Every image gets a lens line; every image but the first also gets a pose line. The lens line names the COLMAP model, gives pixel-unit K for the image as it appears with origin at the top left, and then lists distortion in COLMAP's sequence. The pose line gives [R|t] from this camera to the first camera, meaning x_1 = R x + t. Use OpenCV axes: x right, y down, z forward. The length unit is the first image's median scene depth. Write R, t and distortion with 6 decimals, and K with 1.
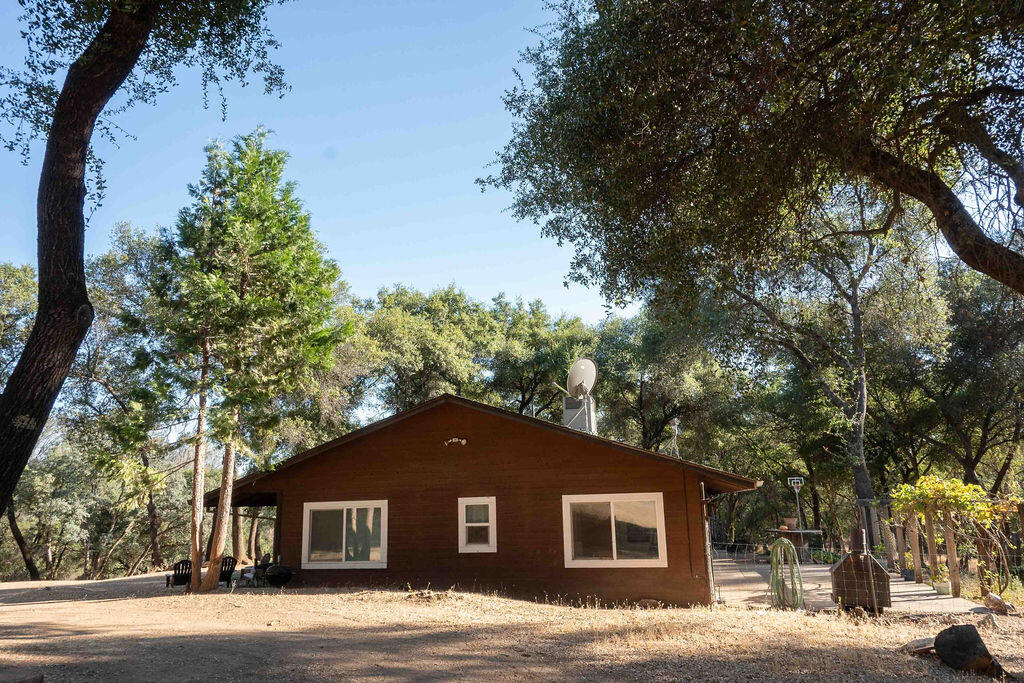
lens RADIAL K [[702.5, 0, 513.3], [0, 702.5, 336.7], [0, 0, 1]] dist [-0.000561, -0.002432]
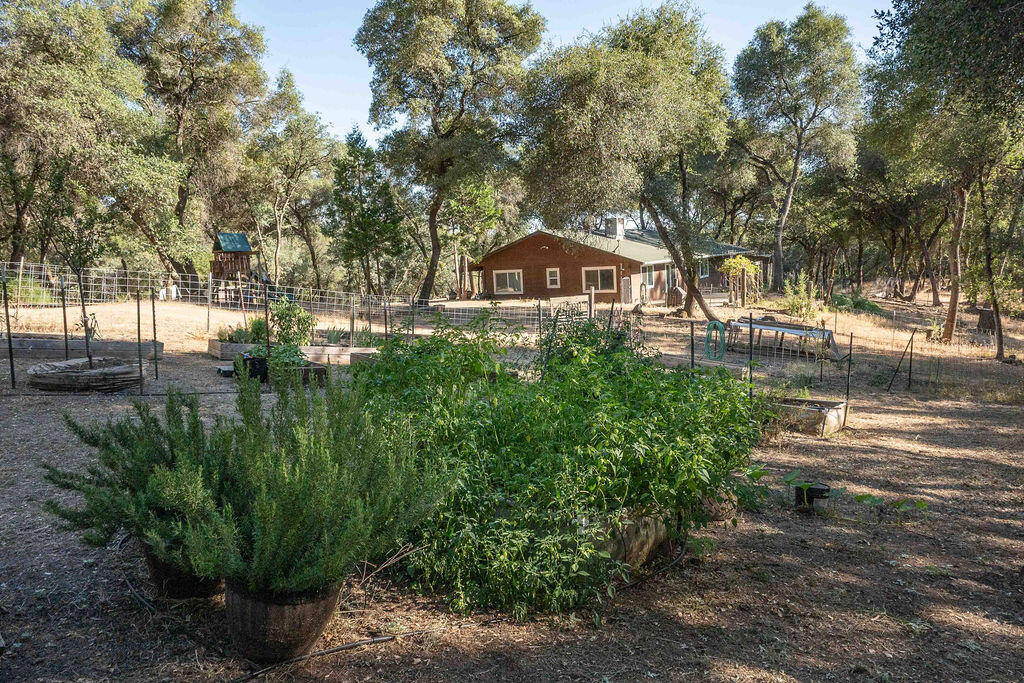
lens RADIAL K [[702.5, 0, 513.3], [0, 702.5, 336.7], [0, 0, 1]] dist [-0.000561, -0.002432]
pose [[0.952769, 0.025104, -0.302657, 0.613961], [0.082632, 0.937550, 0.337892, -0.440273], [0.292239, -0.346942, 0.891194, -1.509593]]
